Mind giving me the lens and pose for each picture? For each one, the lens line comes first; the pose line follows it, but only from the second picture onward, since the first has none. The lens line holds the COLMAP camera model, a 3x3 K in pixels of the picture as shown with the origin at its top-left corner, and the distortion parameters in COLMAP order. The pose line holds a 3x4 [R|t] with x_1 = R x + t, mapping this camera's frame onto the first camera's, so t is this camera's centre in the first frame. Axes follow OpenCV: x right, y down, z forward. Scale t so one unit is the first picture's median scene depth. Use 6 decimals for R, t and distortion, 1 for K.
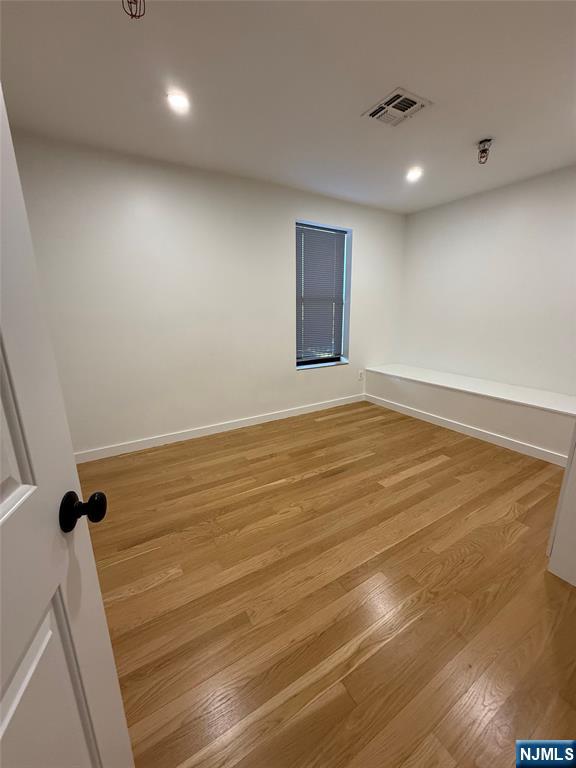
lens RADIAL K [[305.1, 0, 285.0], [0, 305.1, 382.7], [0, 0, 1]] dist [0.001180, 0.000175]
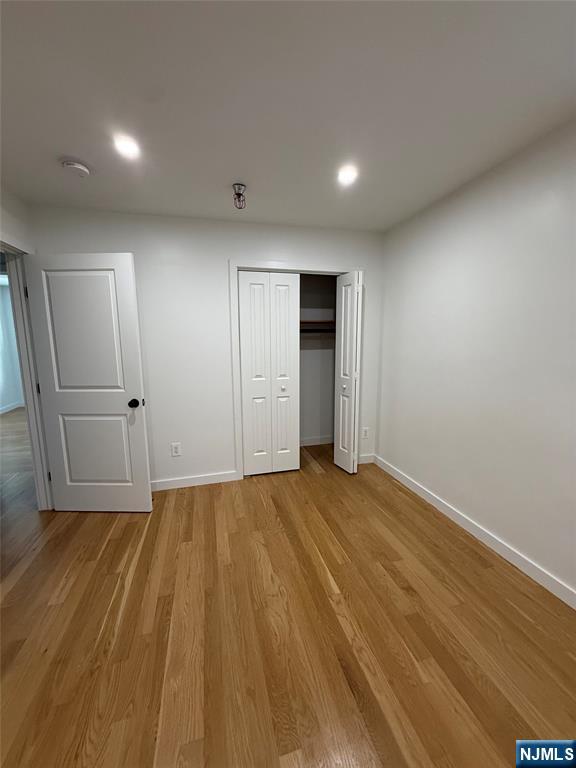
lens RADIAL K [[305.1, 0, 285.0], [0, 305.1, 382.7], [0, 0, 1]] dist [0.001180, 0.000175]
pose [[-0.271054, 0.160851, -0.949029, 0.707169], [-0.217761, 0.950130, 0.223232, -0.322394], [0.937609, 0.267170, -0.222509, 0.995815]]
